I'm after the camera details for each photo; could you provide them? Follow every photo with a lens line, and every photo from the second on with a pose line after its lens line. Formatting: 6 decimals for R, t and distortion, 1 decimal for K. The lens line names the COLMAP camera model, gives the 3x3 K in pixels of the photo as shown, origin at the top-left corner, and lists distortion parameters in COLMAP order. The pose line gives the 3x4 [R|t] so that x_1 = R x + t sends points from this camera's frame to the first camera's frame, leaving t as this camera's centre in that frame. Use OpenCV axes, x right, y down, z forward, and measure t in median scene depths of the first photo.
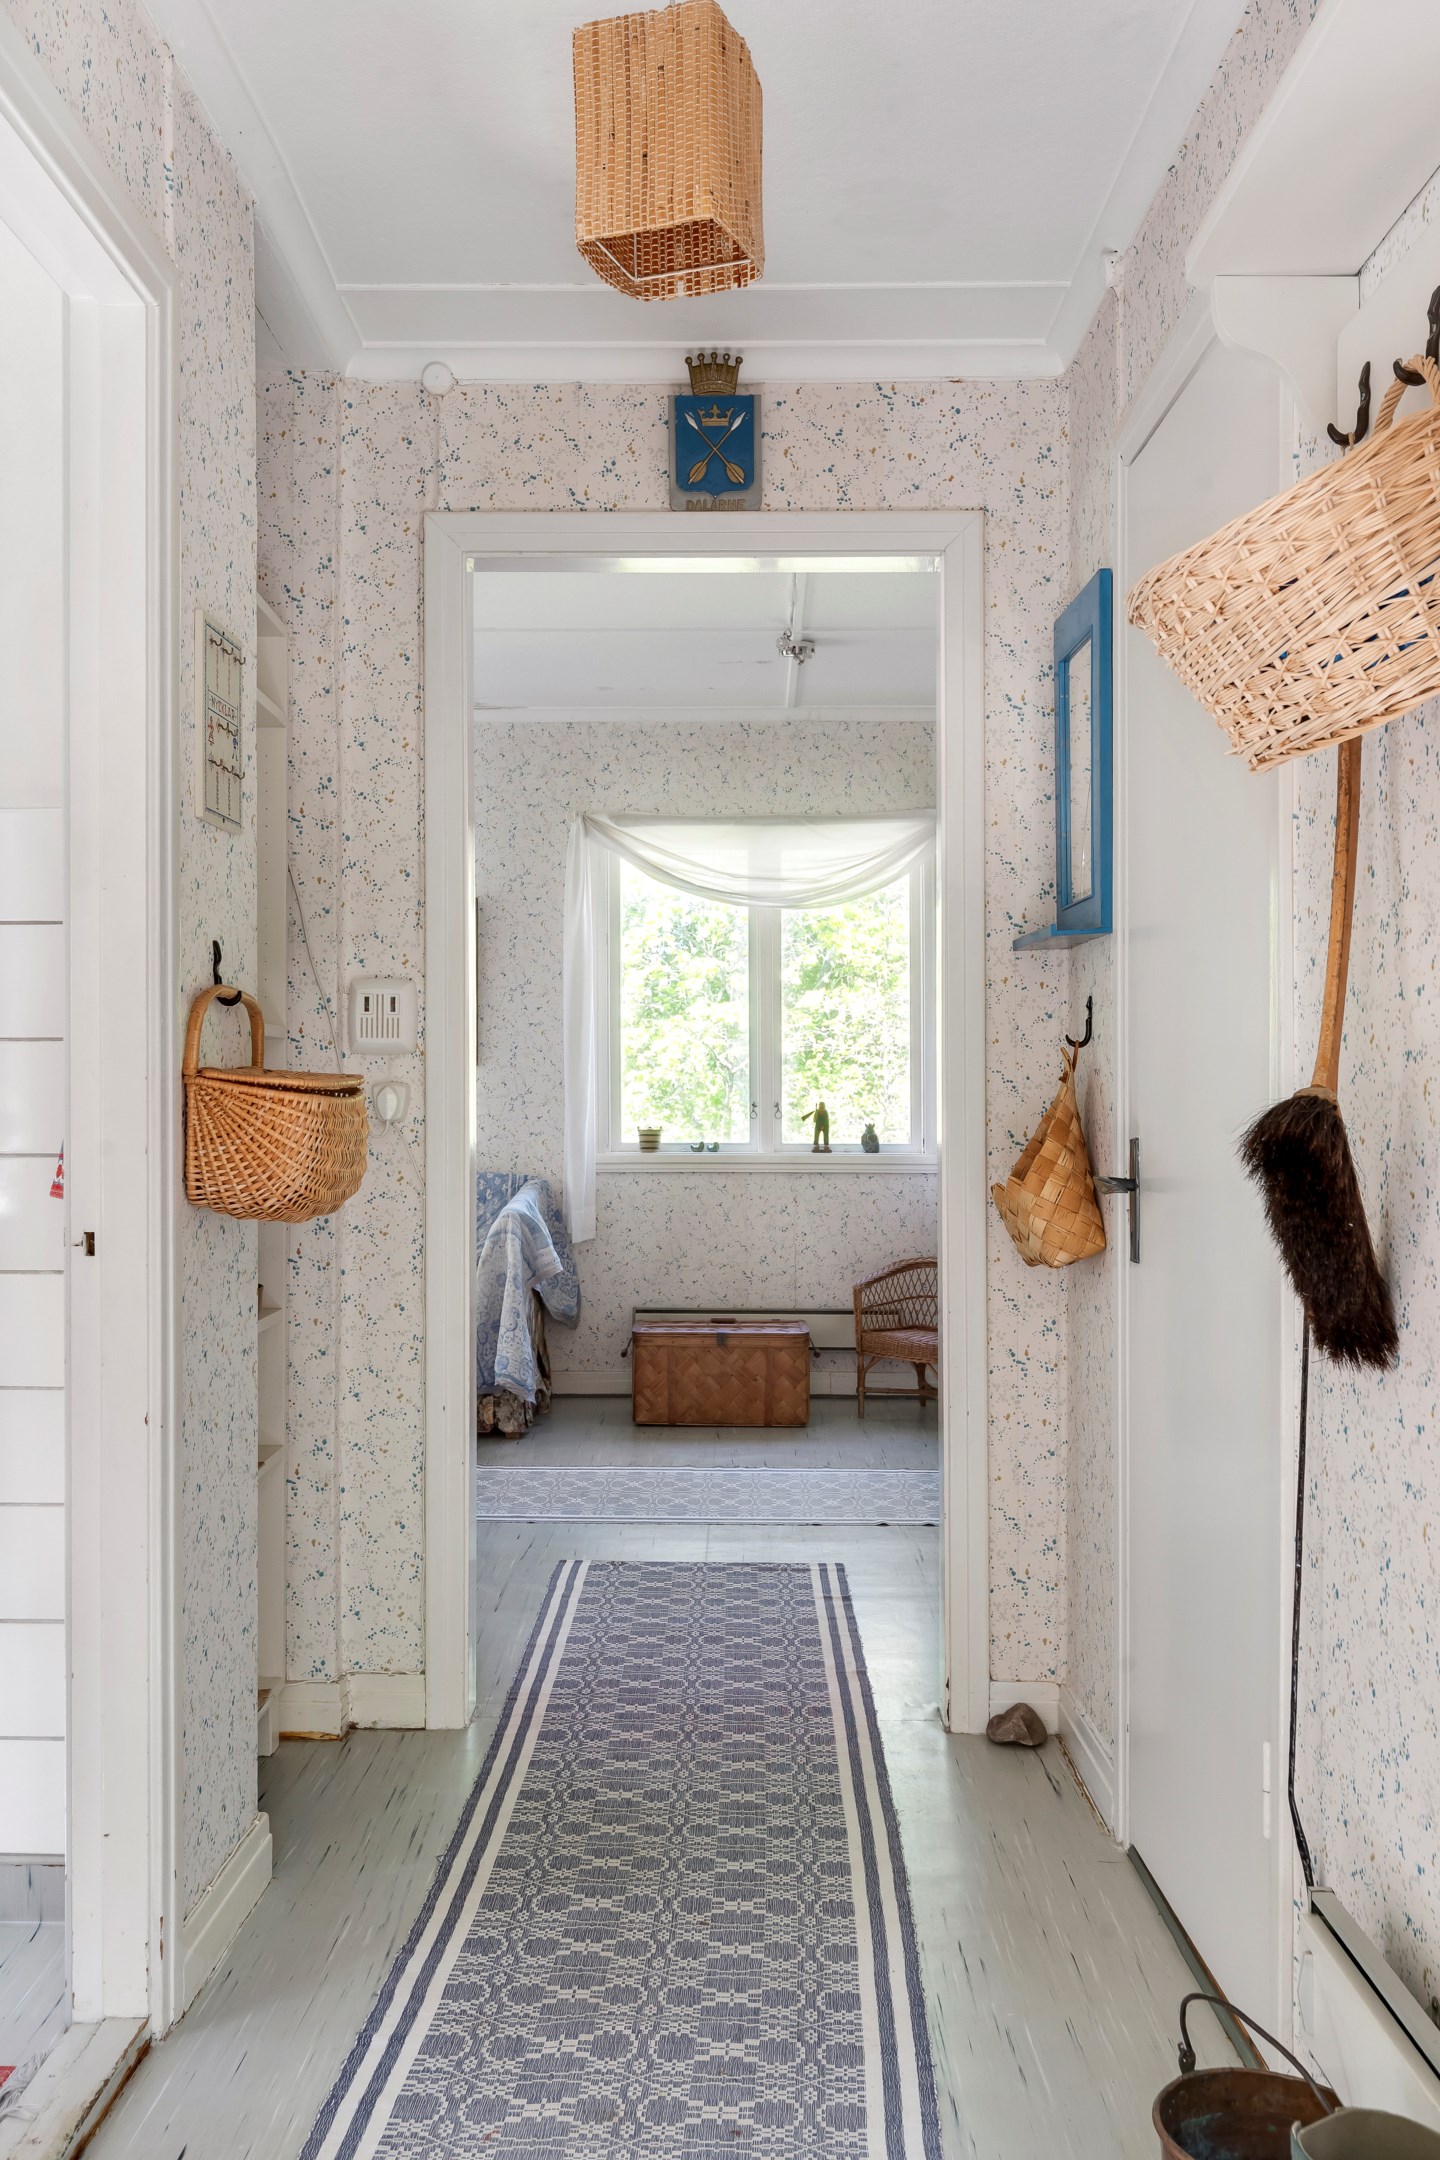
lens RADIAL K [[1413.4, 0, 719.7], [0, 1413.4, 1092.8], [0, 0, 1]] dist [0.004288, -0.007776]
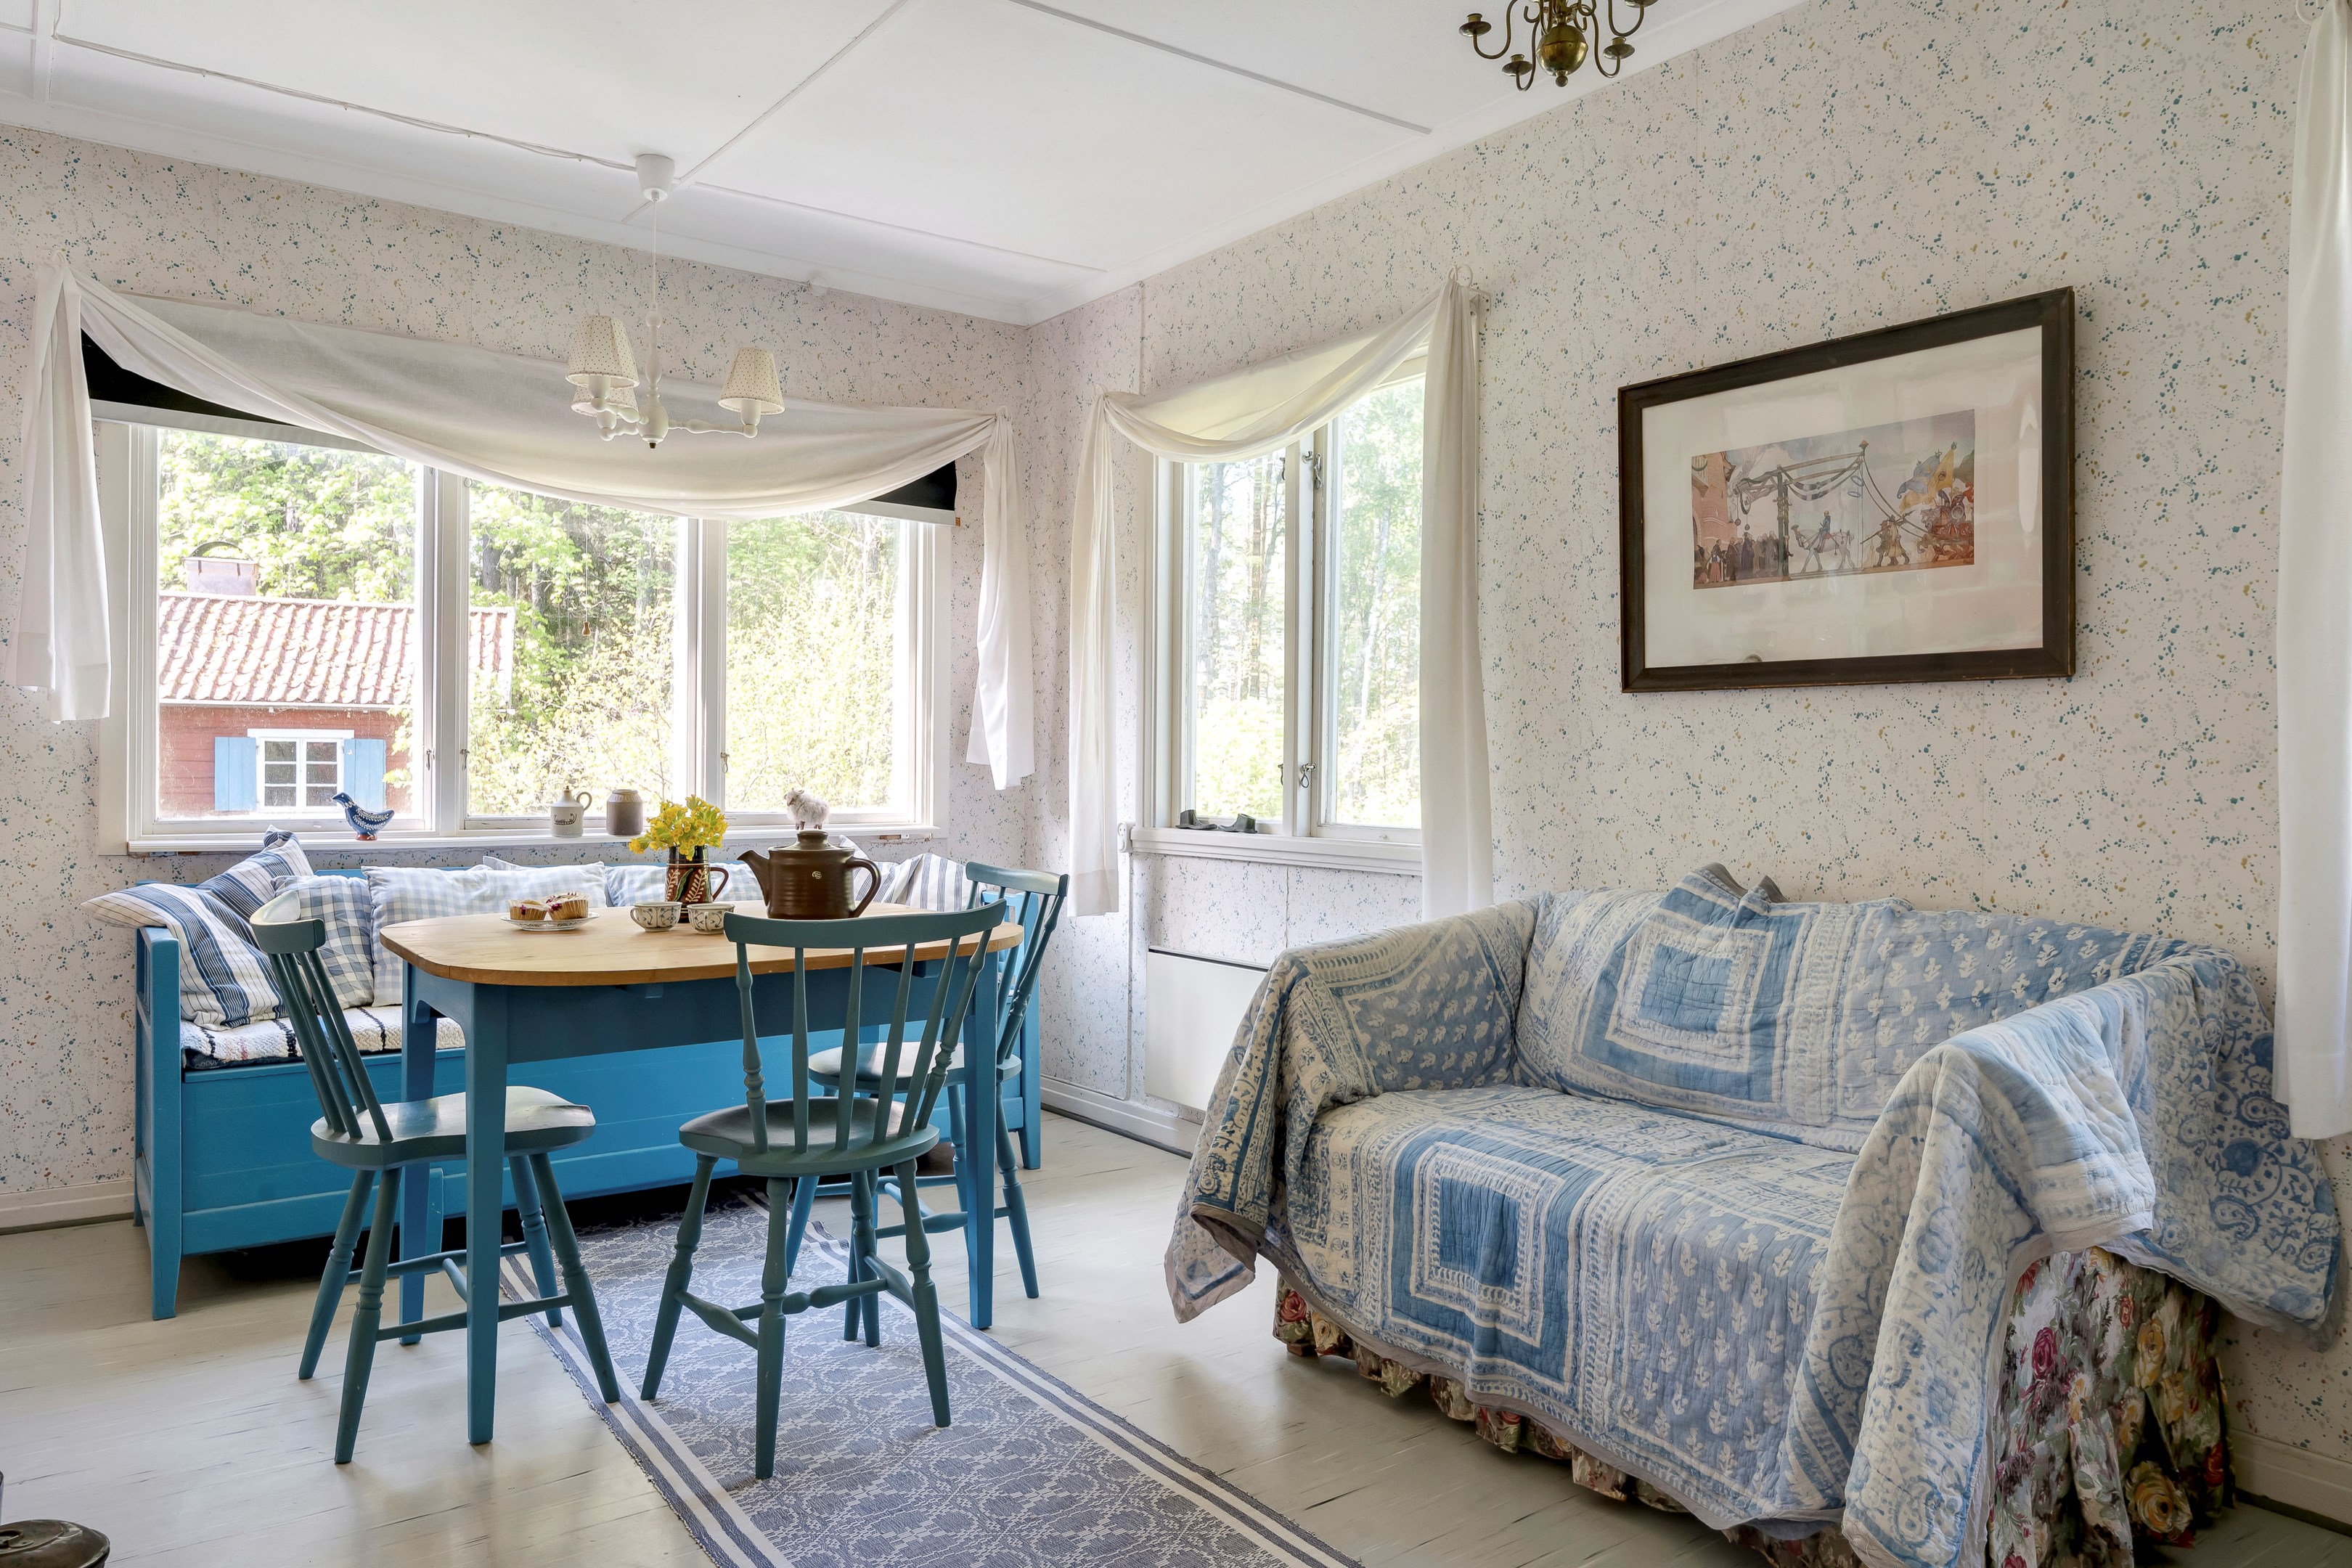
lens RADIAL K [[1539.1, 0, 1150.5], [0, 1539.1, 782.3], [0, 0, 1]] dist [0.004288, -0.007776]
pose [[0.583770, 0.012767, -0.811819, 0.048194], [-0.000985, 0.999887, 0.015016, 0.006276], [0.811919, -0.007966, 0.583716, 0.490890]]
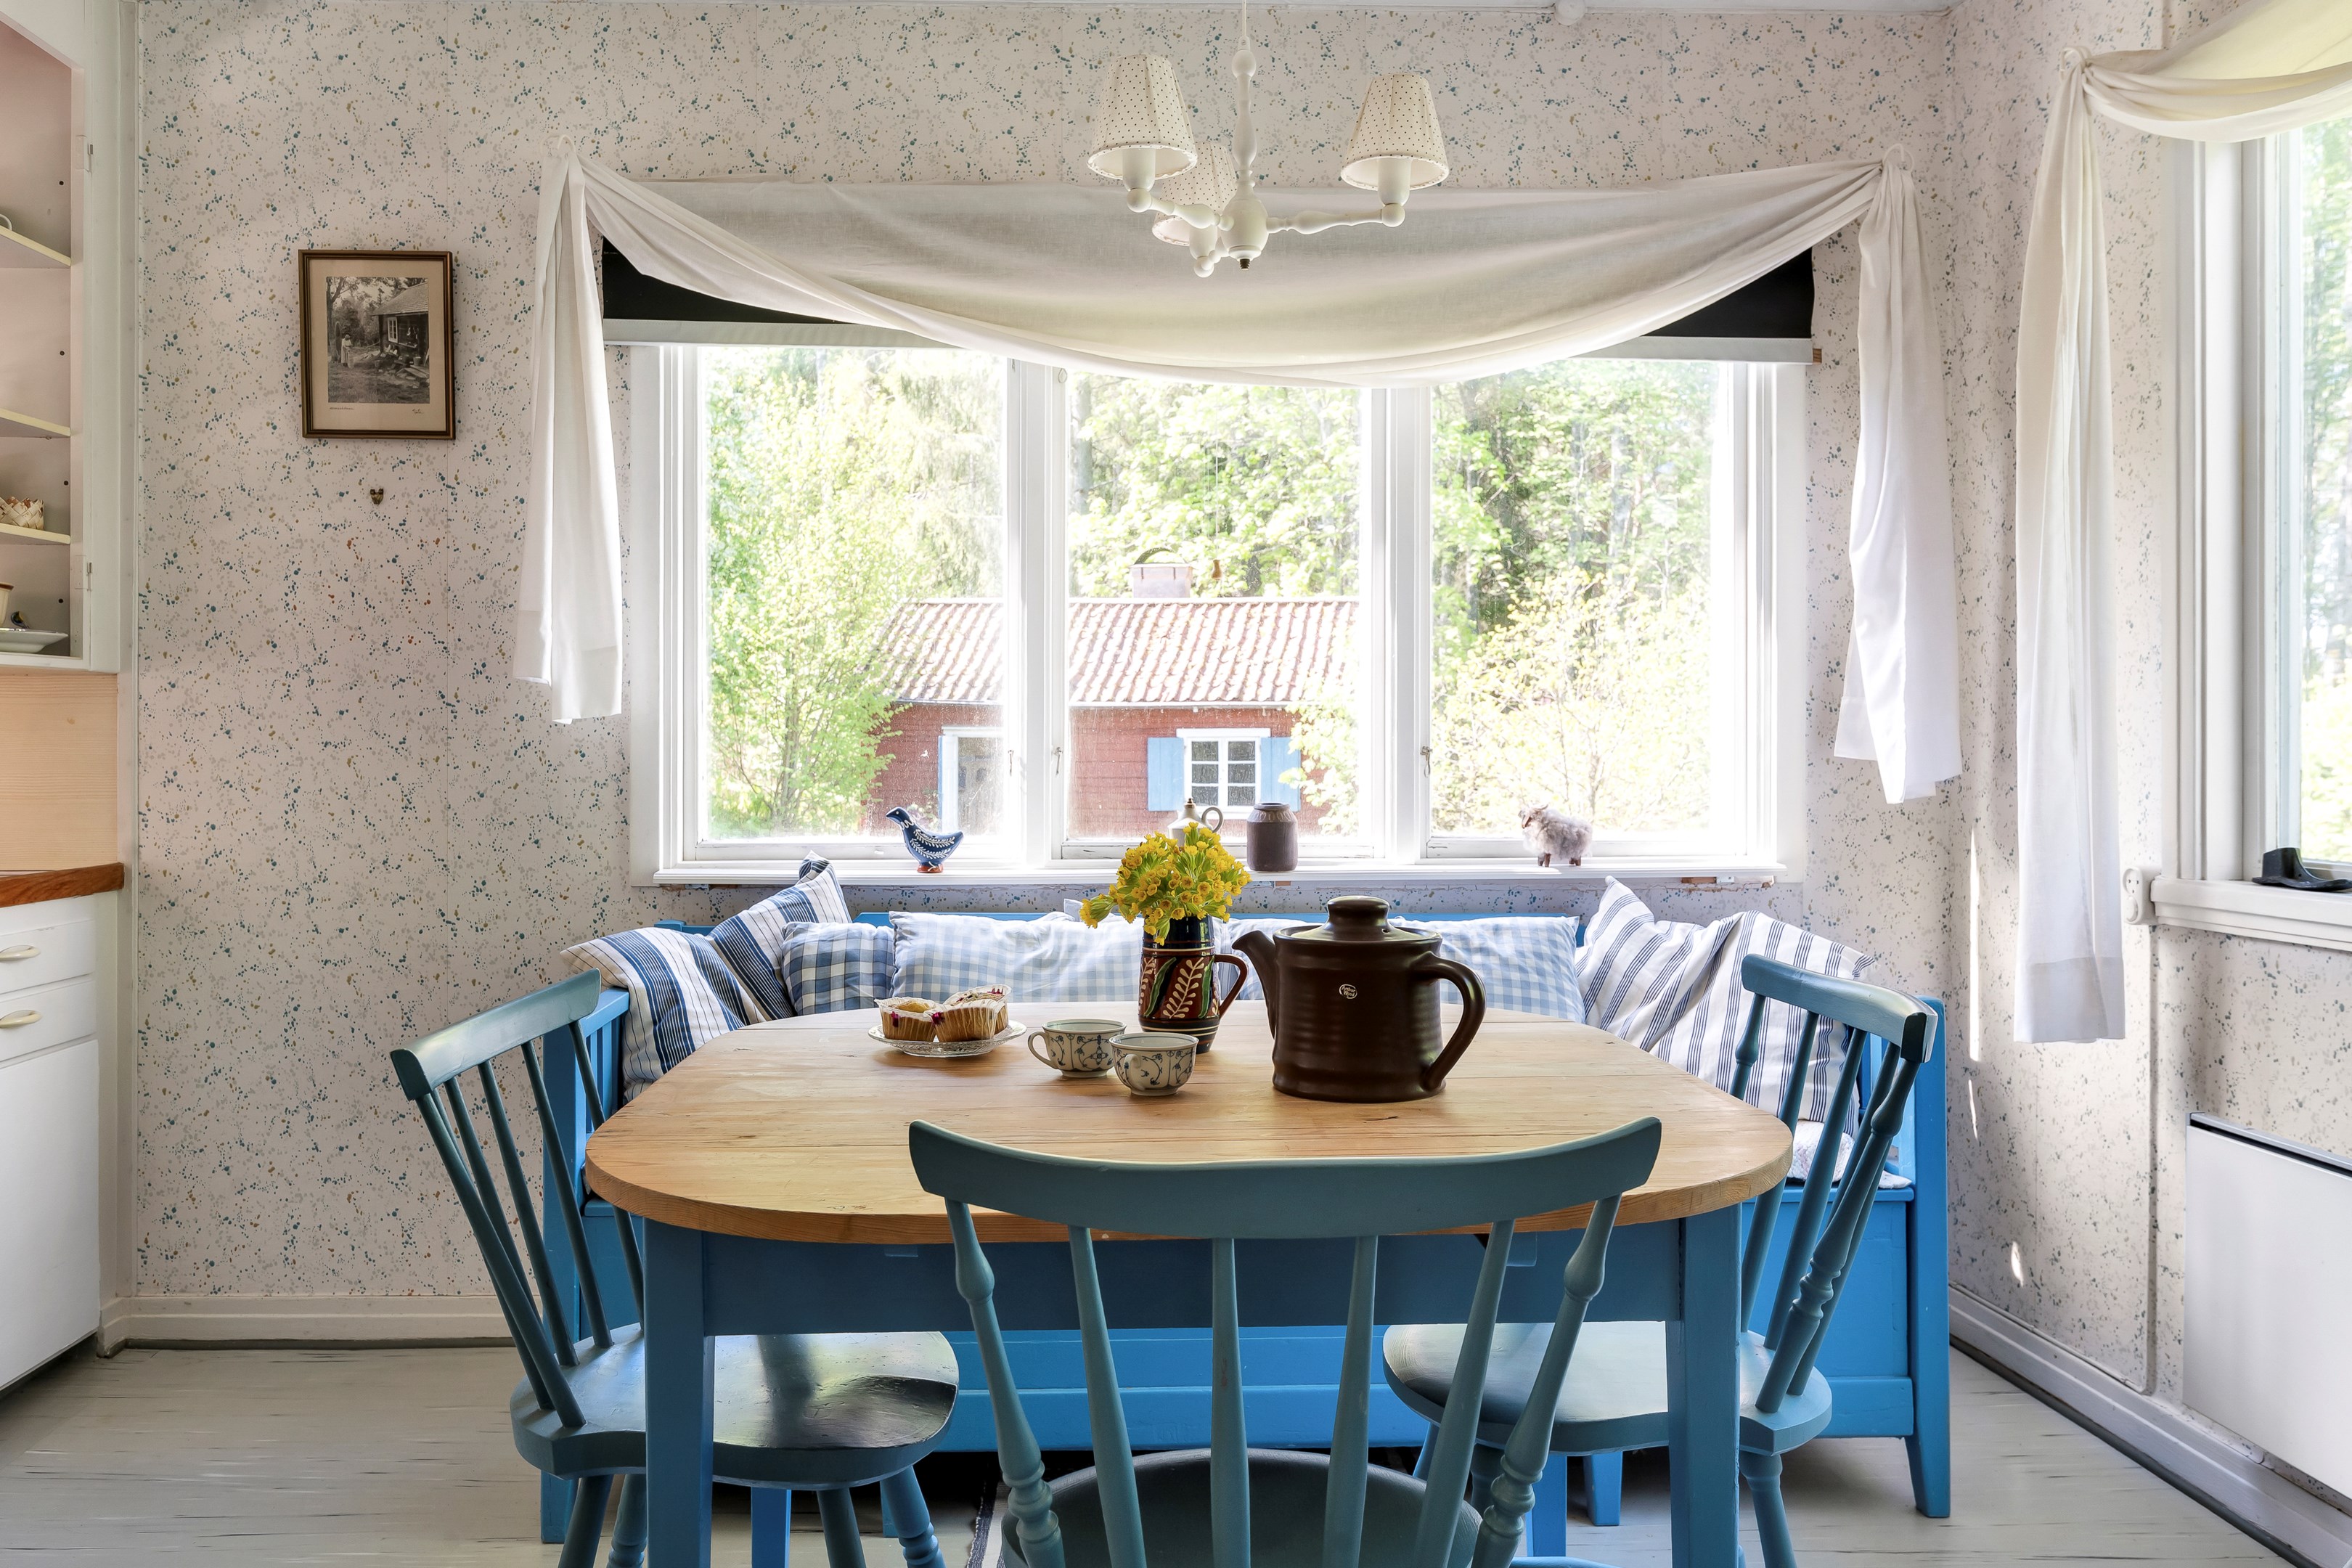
lens RADIAL K [[1714.7, 0, 1109.4], [0, 1714.7, 770.1], [0, 0, 1]] dist [-0.008974, 0.008293]
pose [[0.033256, 0.005964, -0.999429, -0.181876], [0.011588, 0.999913, 0.006352, 0.006020], [0.999380, -0.011792, 0.033184, 0.675658]]
